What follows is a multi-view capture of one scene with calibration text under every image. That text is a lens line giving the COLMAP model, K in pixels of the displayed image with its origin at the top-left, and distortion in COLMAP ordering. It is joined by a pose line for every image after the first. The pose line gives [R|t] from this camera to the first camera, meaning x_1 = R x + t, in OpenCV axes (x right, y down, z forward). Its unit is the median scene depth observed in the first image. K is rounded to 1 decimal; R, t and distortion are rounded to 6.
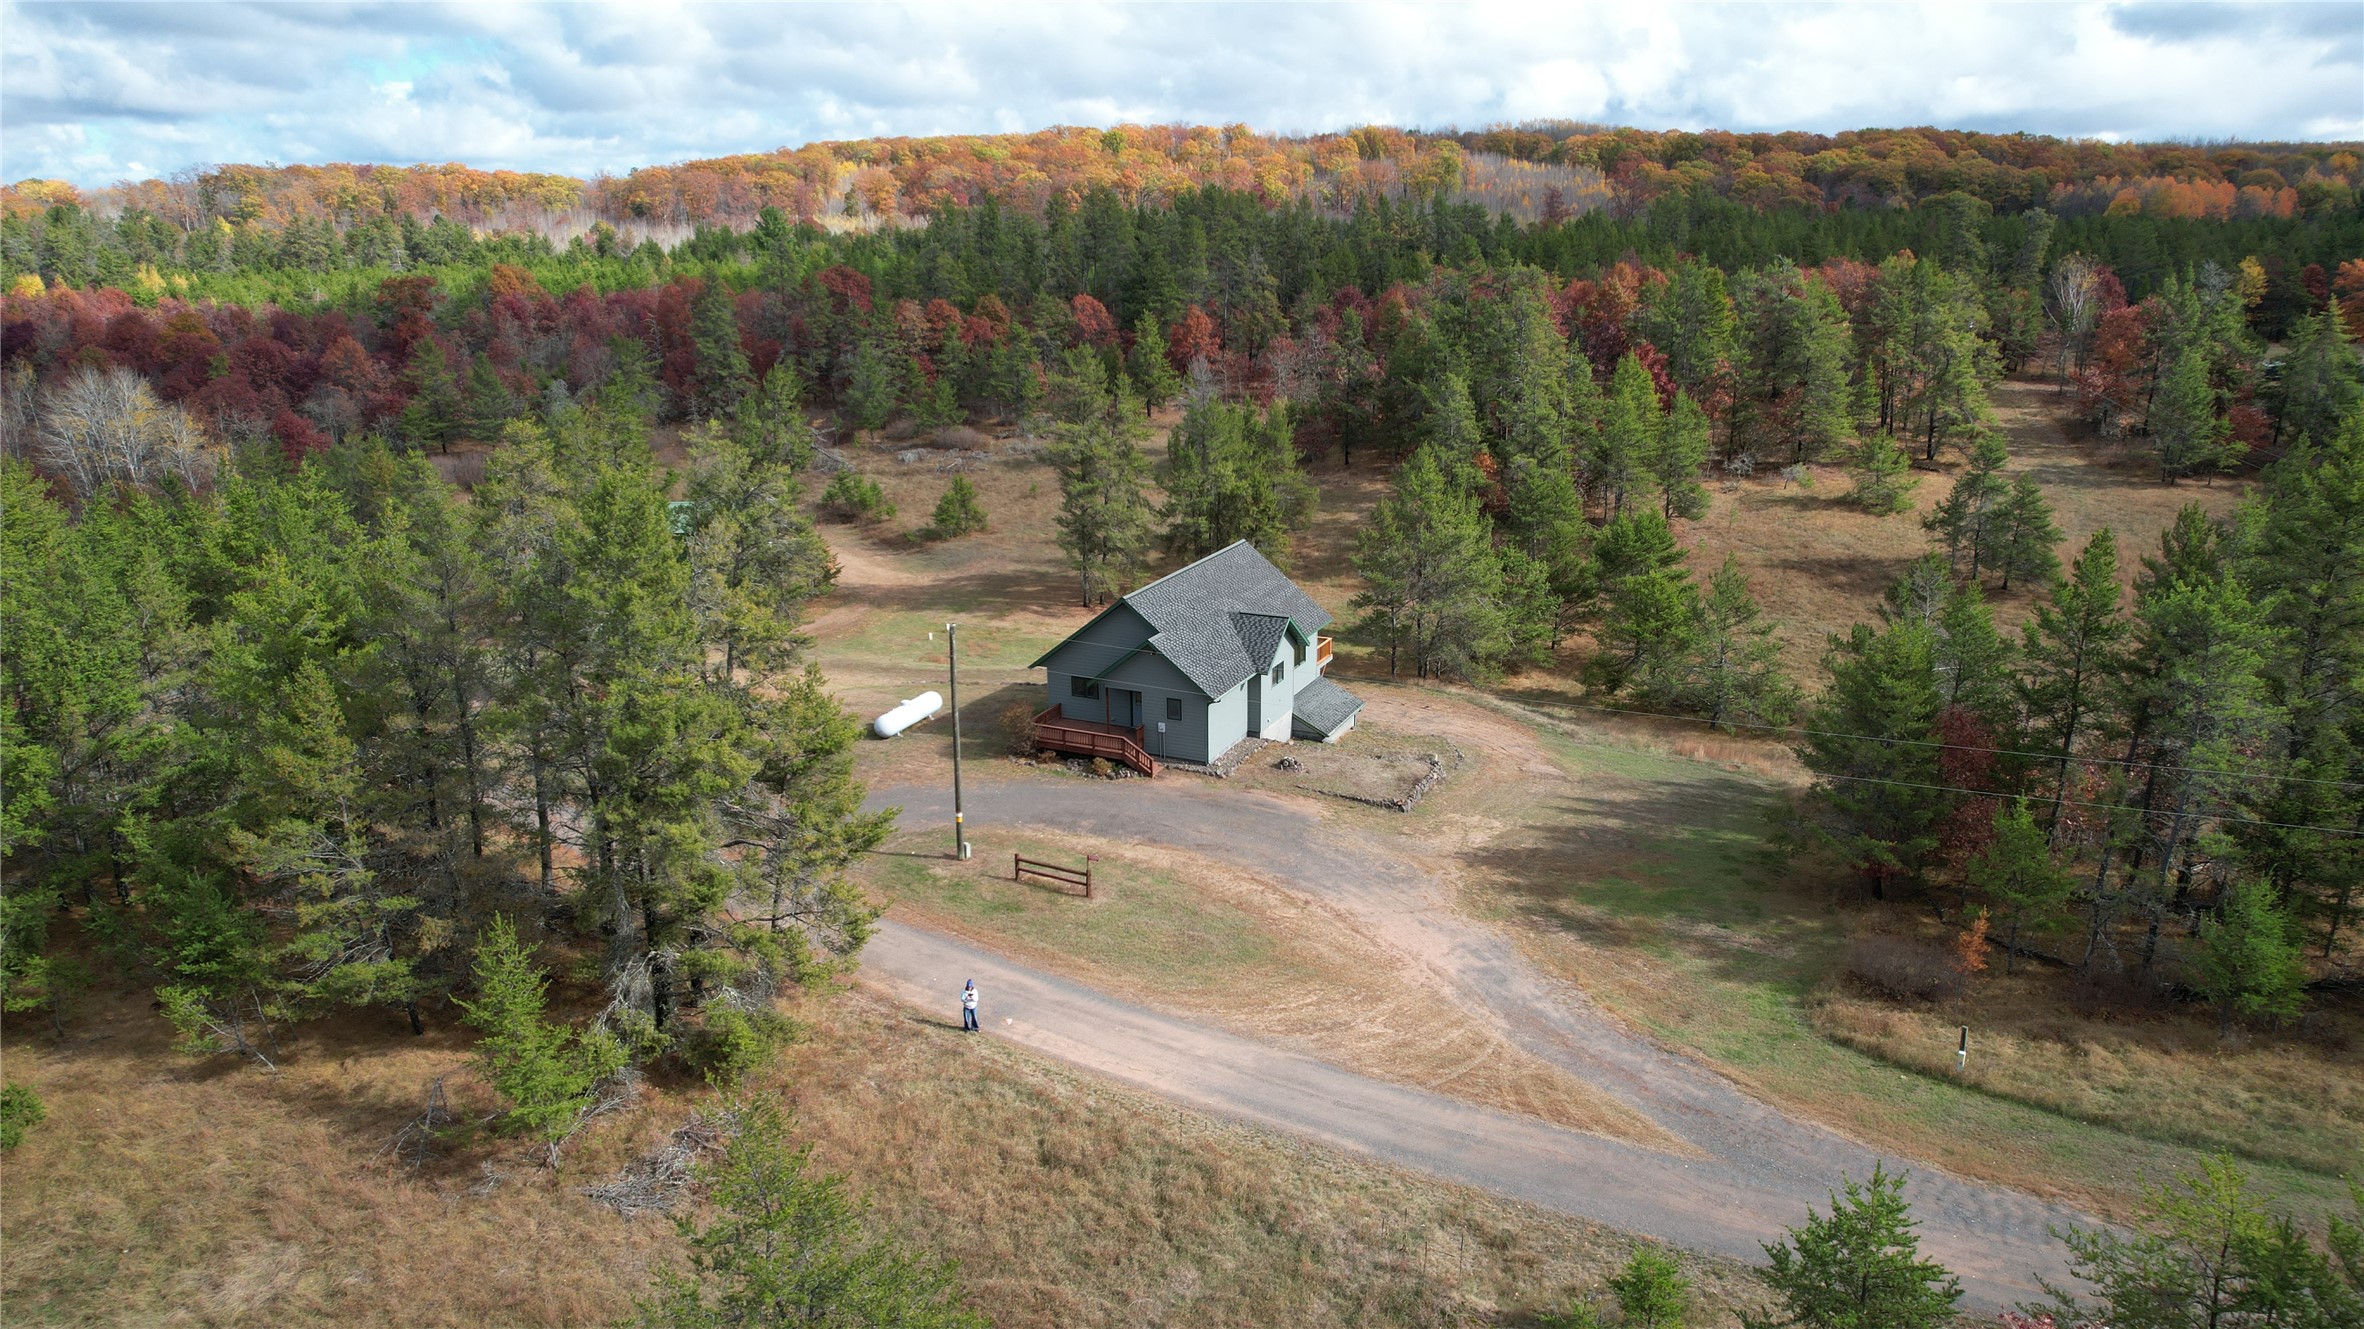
lens RADIAL K [[1504.8, 0, 1179.9], [0, 1504.8, 665.1], [0, 0, 1]] dist [-0.025284, 0.001854]
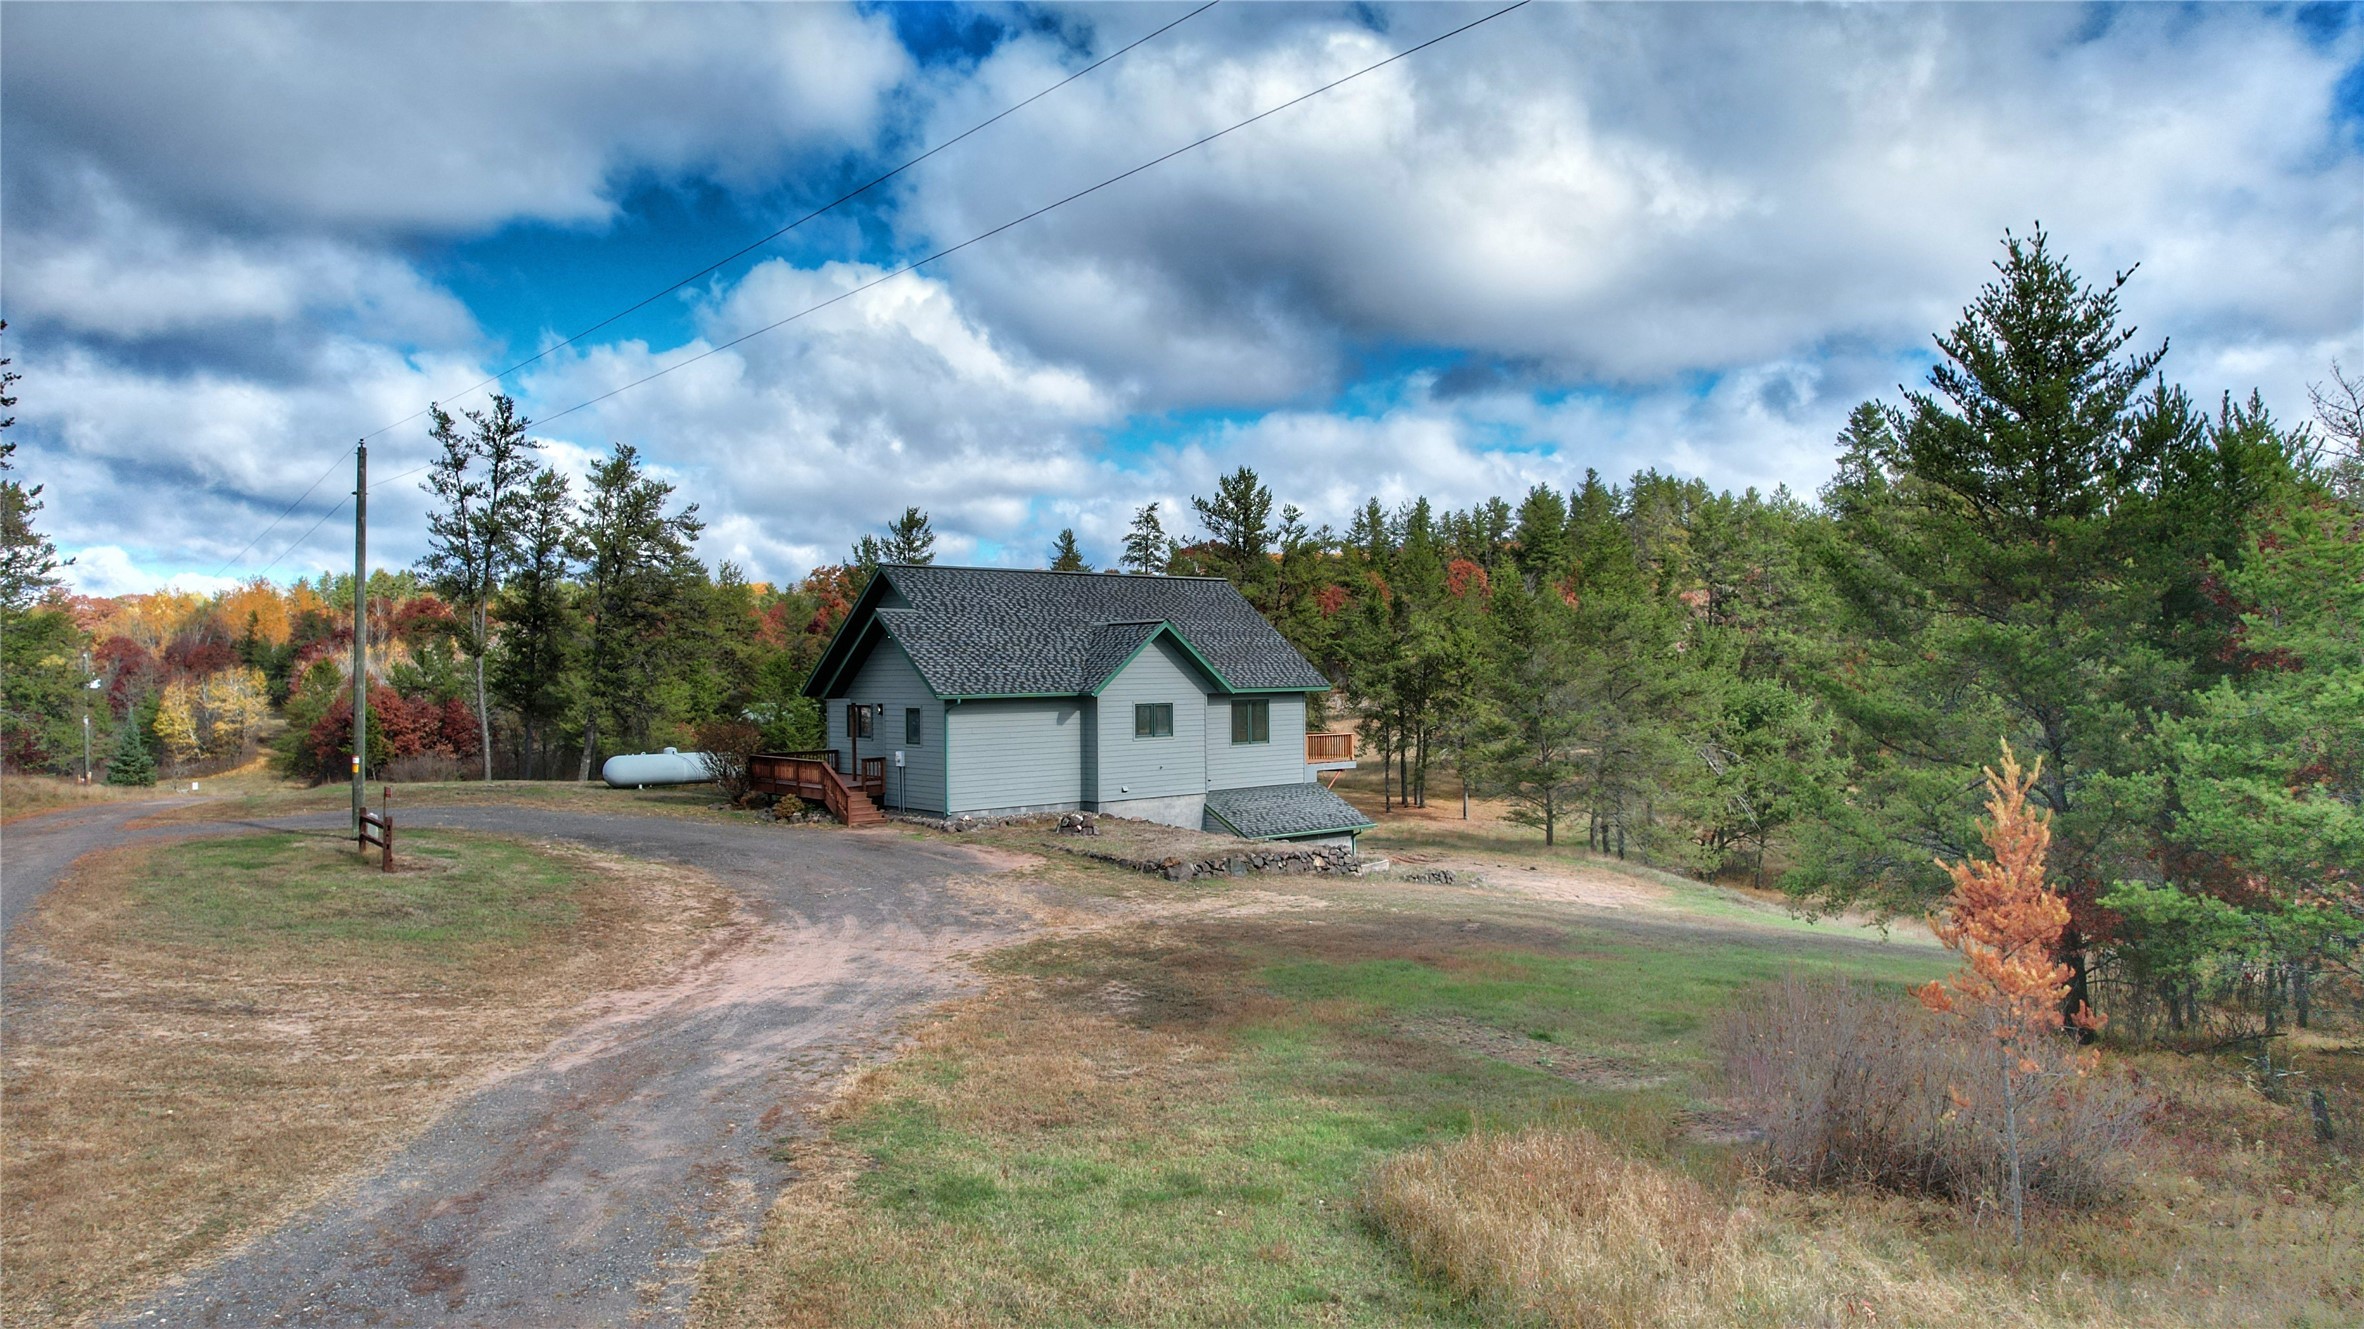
lens RADIAL K [[1504.8, 0, 1173.6], [0, 1504.8, 665.2], [0, 0, 1]] dist [-0.025284, 0.001854]
pose [[0.919846, 0.005546, -0.392241, 0.336810], [-0.116671, 0.958520, -0.260054, 0.153783], [0.374529, 0.284973, 0.882337, 0.486685]]
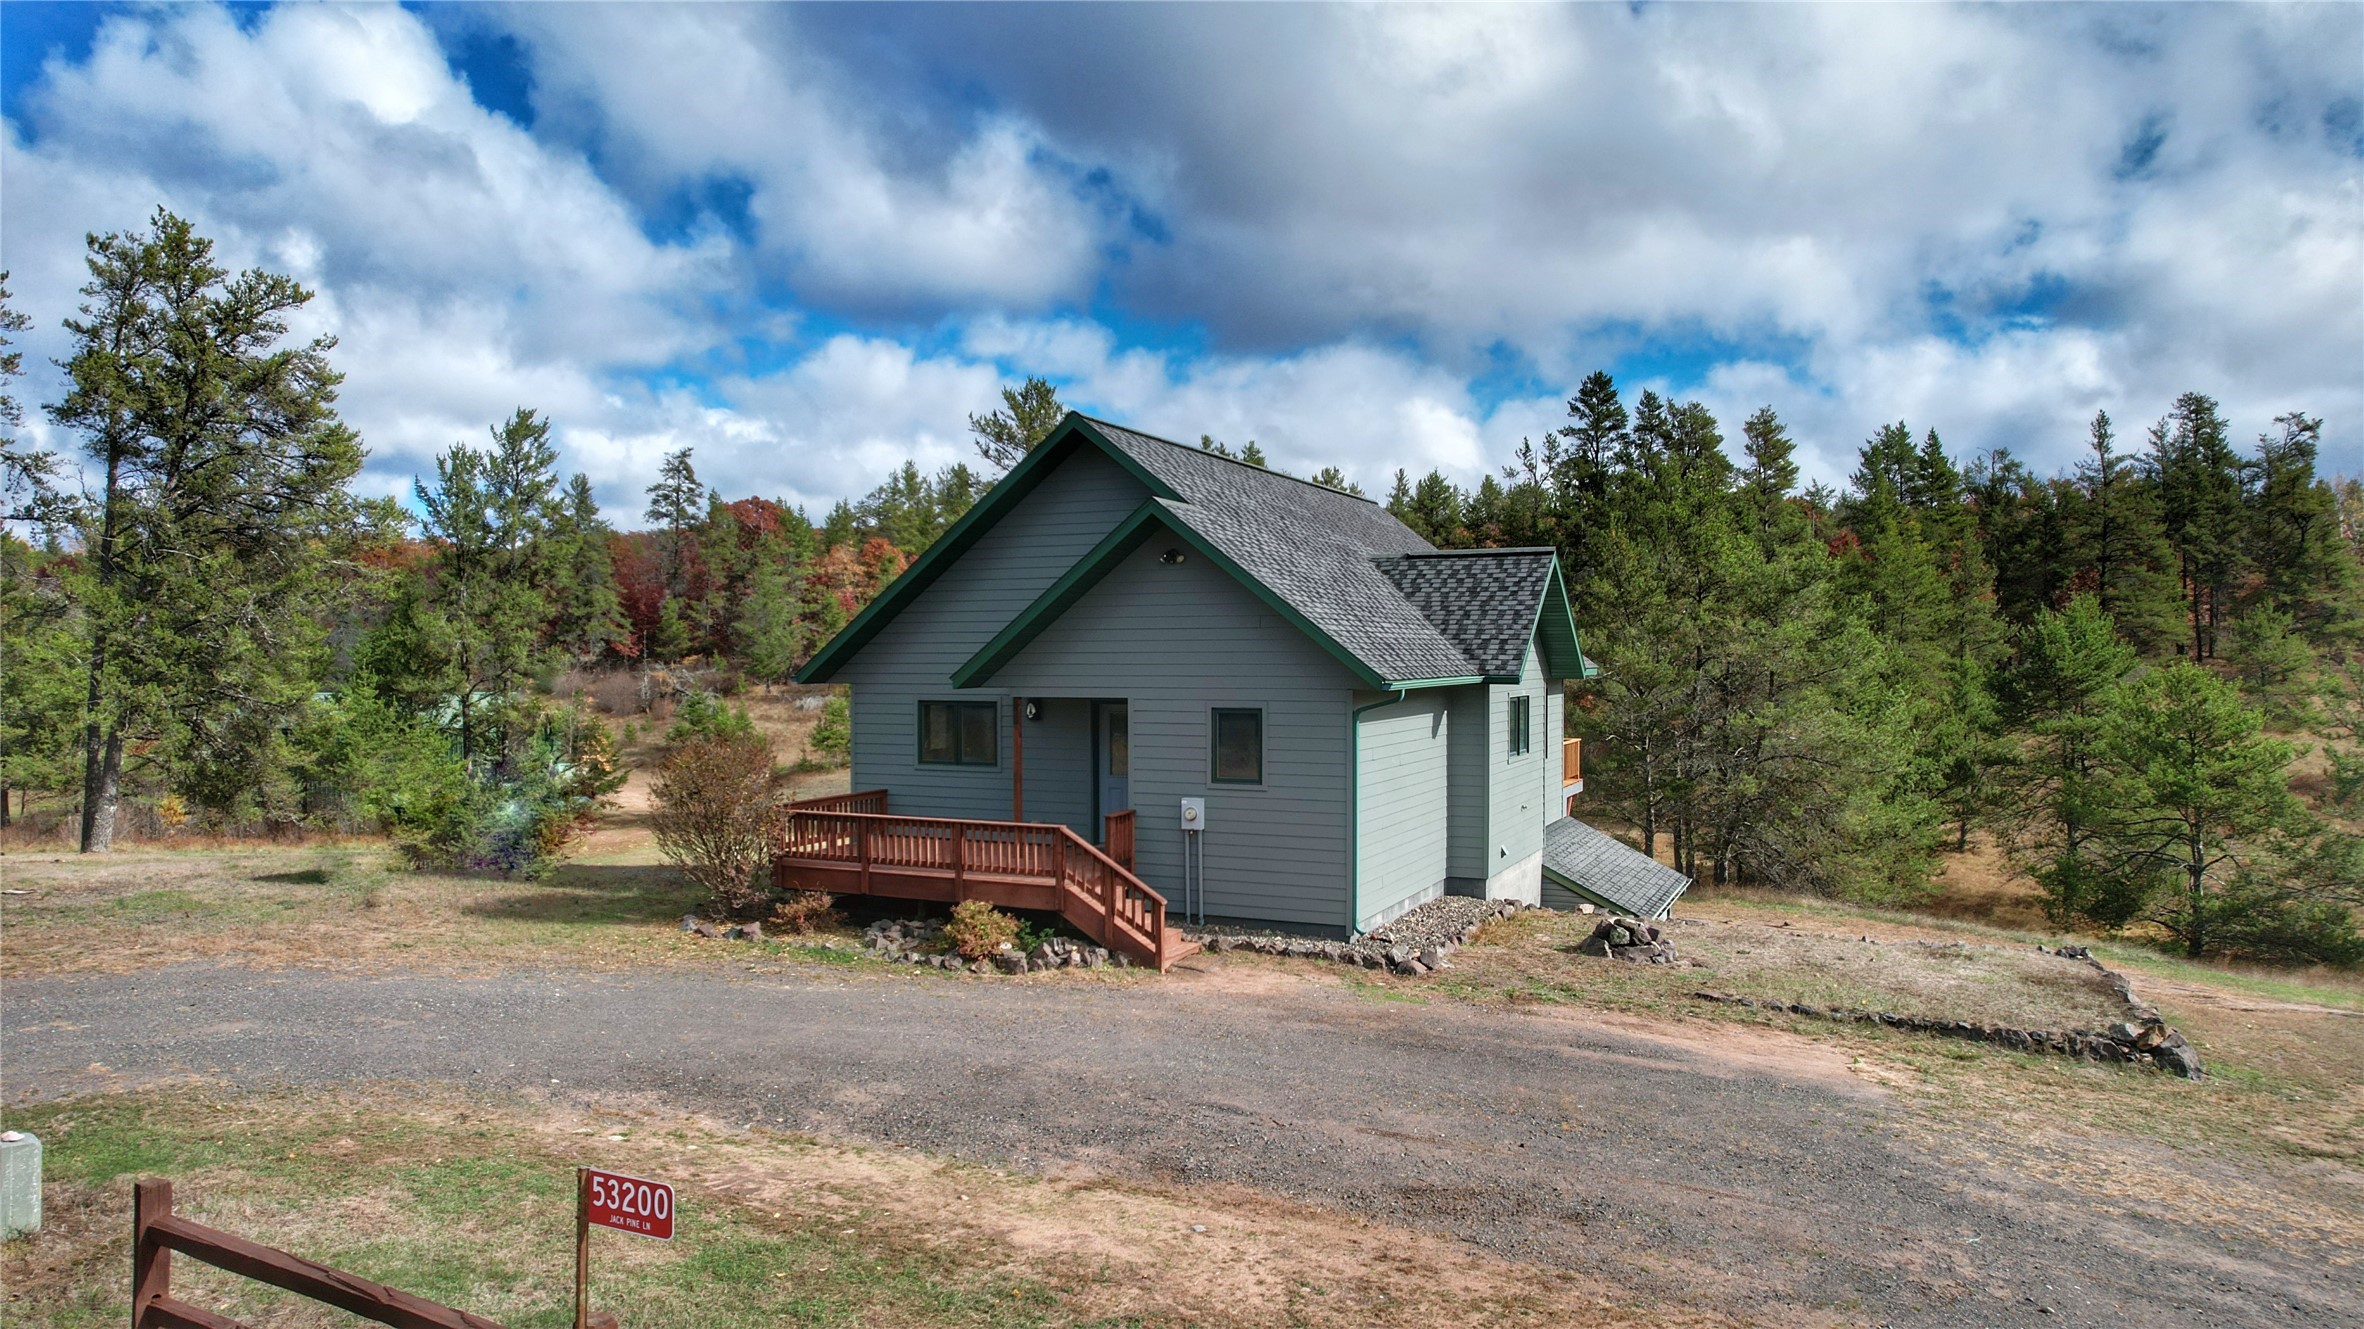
lens RADIAL K [[1504.8, 0, 1200.7], [0, 1504.8, 654.1], [0, 0, 1]] dist [-0.025284, 0.001854]
pose [[0.999784, 0.011189, 0.017499, -0.016303], [-0.005760, 0.958811, -0.283986, 0.096388], [-0.019956, 0.283824, 0.958669, 0.709883]]
